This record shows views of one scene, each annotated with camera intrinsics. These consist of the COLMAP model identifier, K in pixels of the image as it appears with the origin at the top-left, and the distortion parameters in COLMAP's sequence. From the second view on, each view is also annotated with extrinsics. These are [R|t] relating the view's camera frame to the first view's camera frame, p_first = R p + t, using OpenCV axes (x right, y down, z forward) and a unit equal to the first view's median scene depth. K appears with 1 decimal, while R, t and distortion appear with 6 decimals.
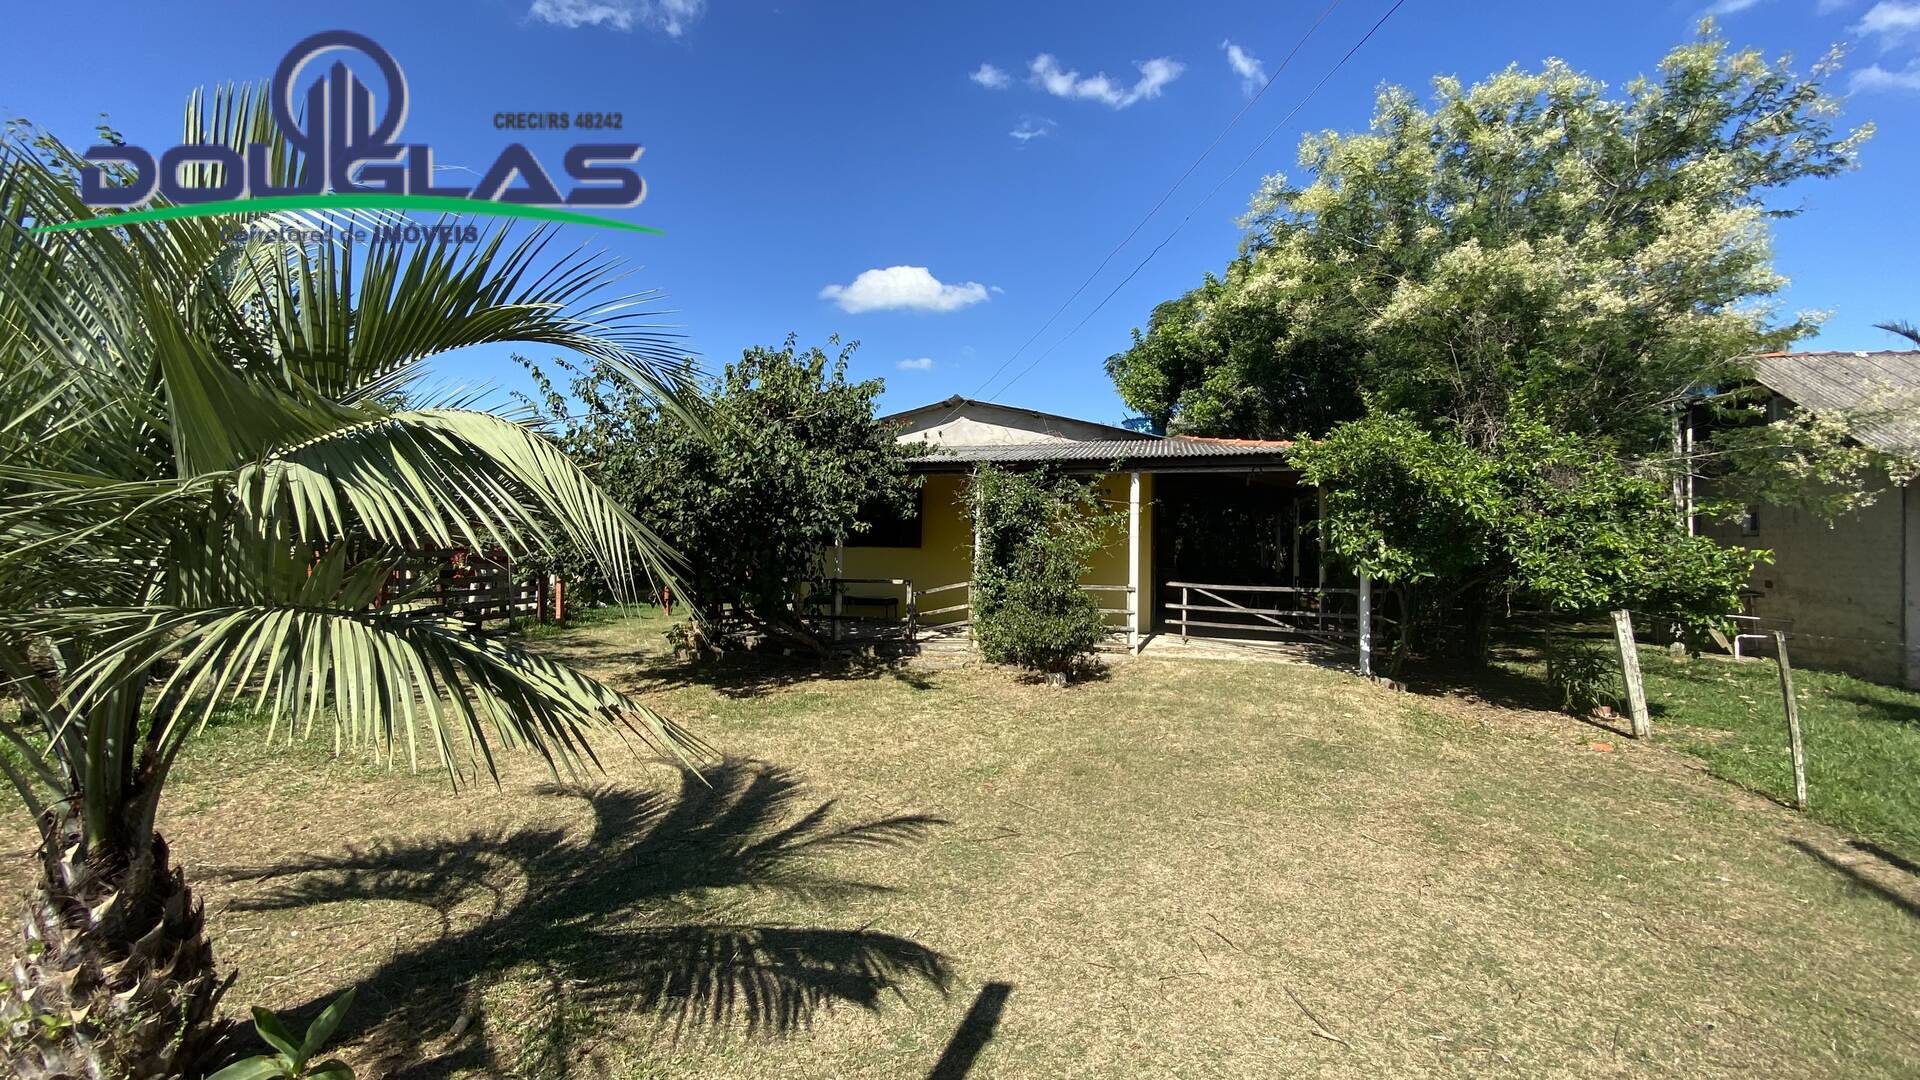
lens RADIAL K [[807.9, 0, 963.2], [0, 807.9, 536.7], [0, 0, 1]] dist [0.037334, -0.027650]
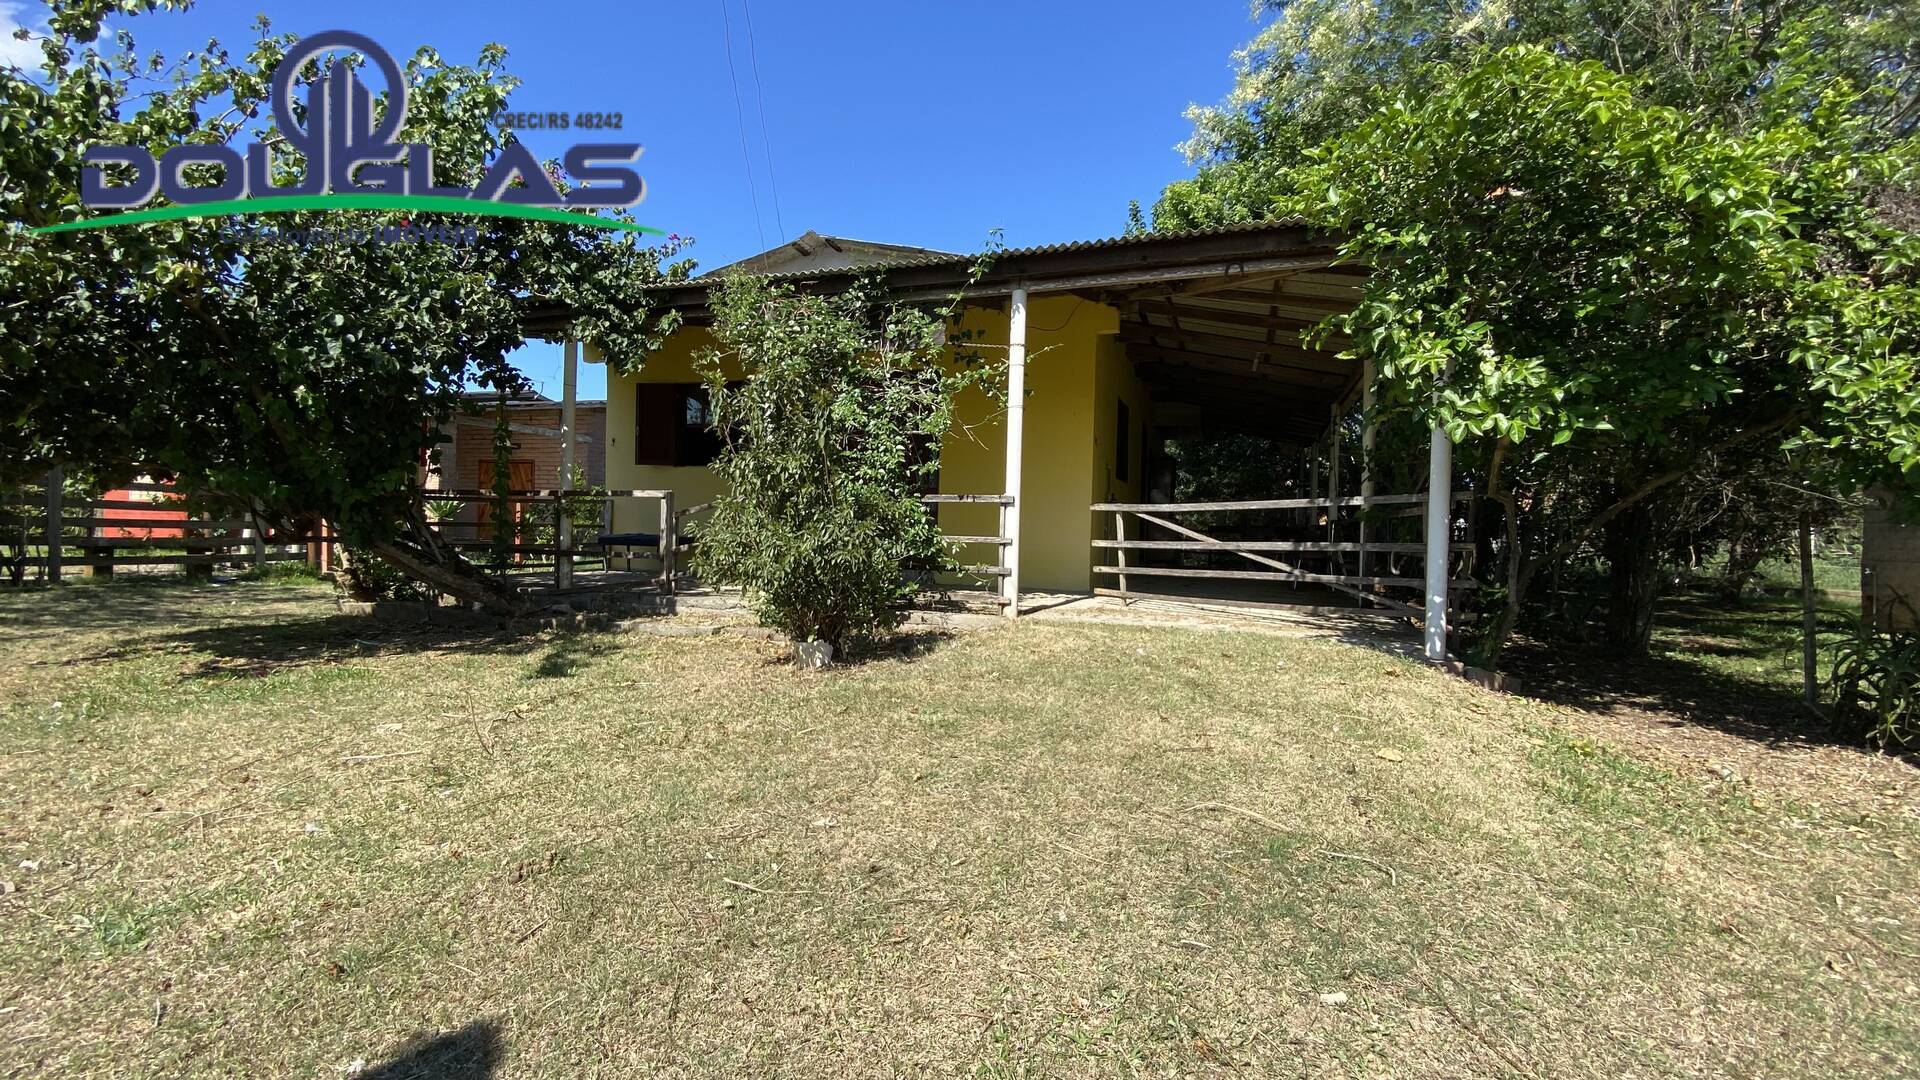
lens RADIAL K [[794.6, 0, 967.2], [0, 794.6, 547.2], [0, 0, 1]] dist [0.024306, -0.022041]
pose [[0.997268, 0.016276, -0.072055, 0.236252], [-0.014624, 0.999619, 0.023397, 0.090797], [0.072409, -0.022280, 0.997126, 0.482391]]
